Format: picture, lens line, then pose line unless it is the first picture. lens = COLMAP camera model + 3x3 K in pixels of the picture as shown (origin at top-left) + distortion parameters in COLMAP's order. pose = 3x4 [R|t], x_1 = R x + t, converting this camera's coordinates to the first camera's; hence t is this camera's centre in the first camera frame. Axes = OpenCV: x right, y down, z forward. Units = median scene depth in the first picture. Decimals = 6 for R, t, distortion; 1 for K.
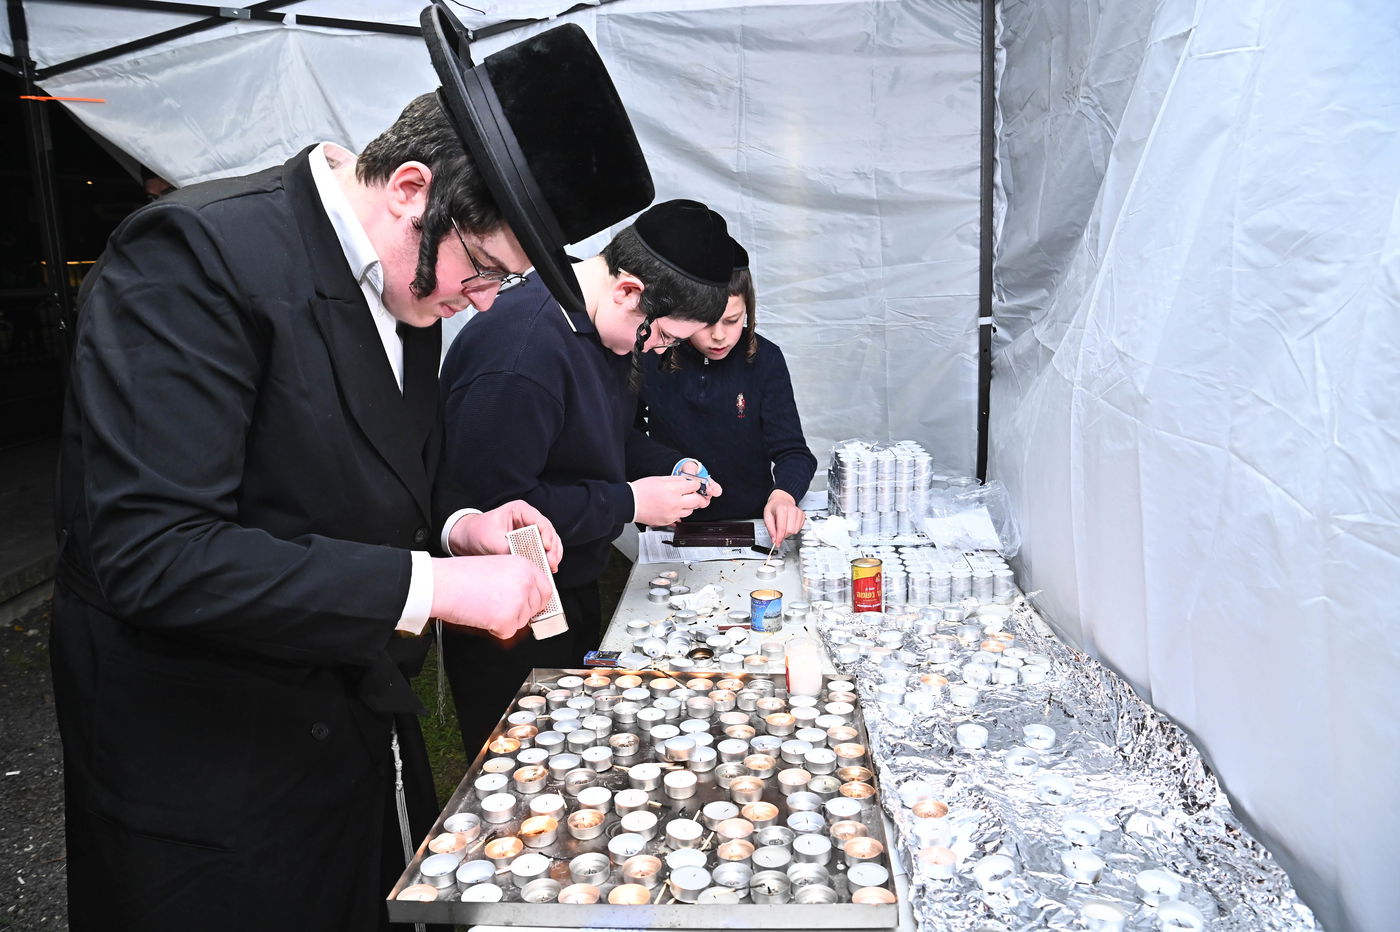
lens RADIAL K [[972.2, 0, 700.0], [0, 972.2, 466.0], [0, 0, 1]] dist [-0.086708, 0.035060]
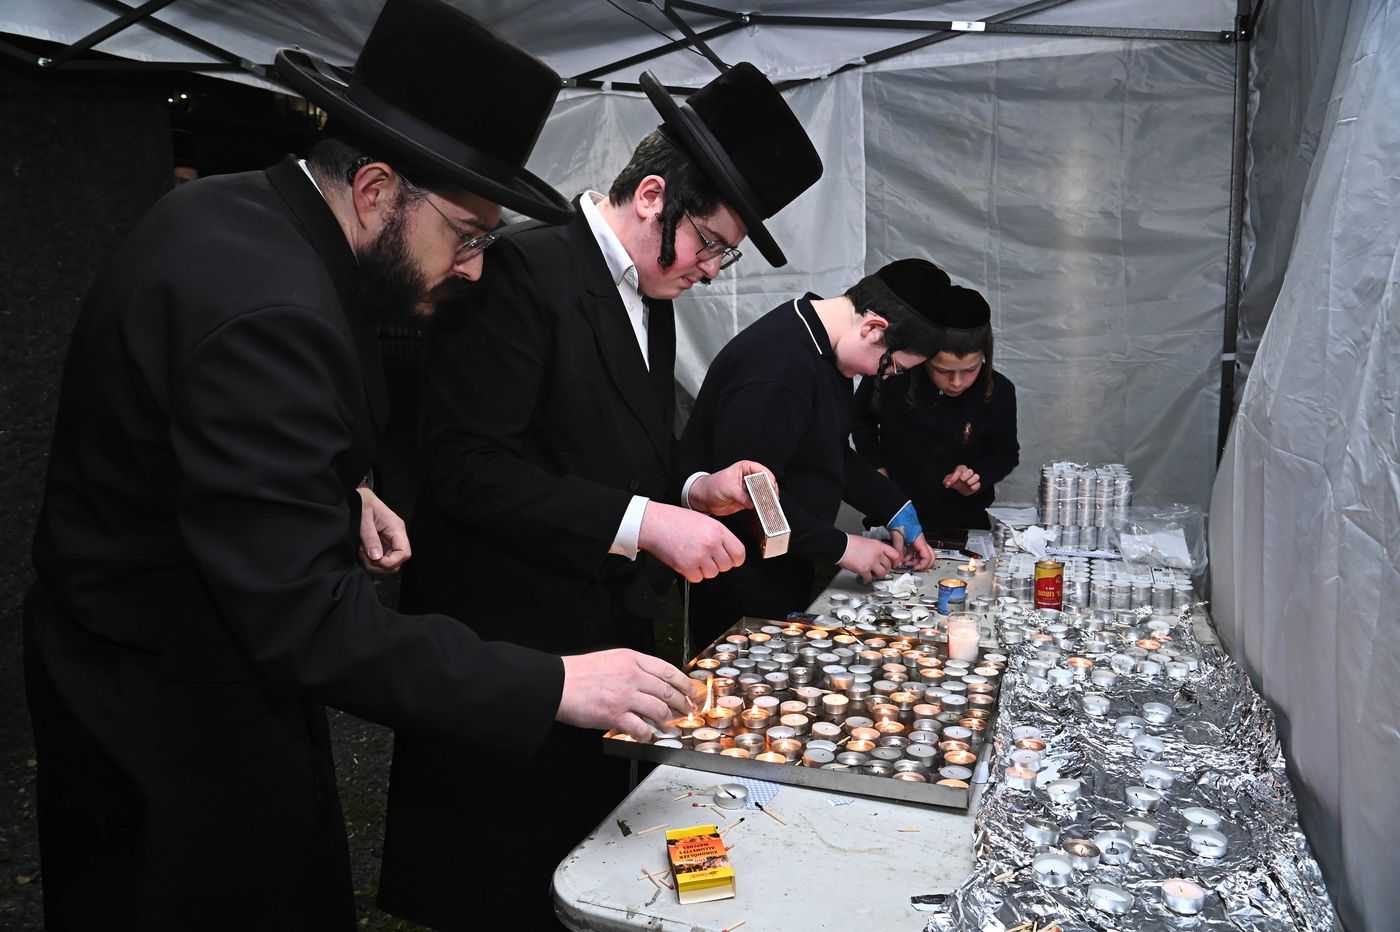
lens RADIAL K [[972.2, 0, 700.0], [0, 972.2, 466.0], [0, 0, 1]] dist [-0.086708, 0.035060]
pose [[0.954339, 0.063449, -0.291911, 0.100797], [-0.071677, 0.997273, -0.017570, 0.033194], [0.290000, 0.037691, 0.956284, -0.175367]]
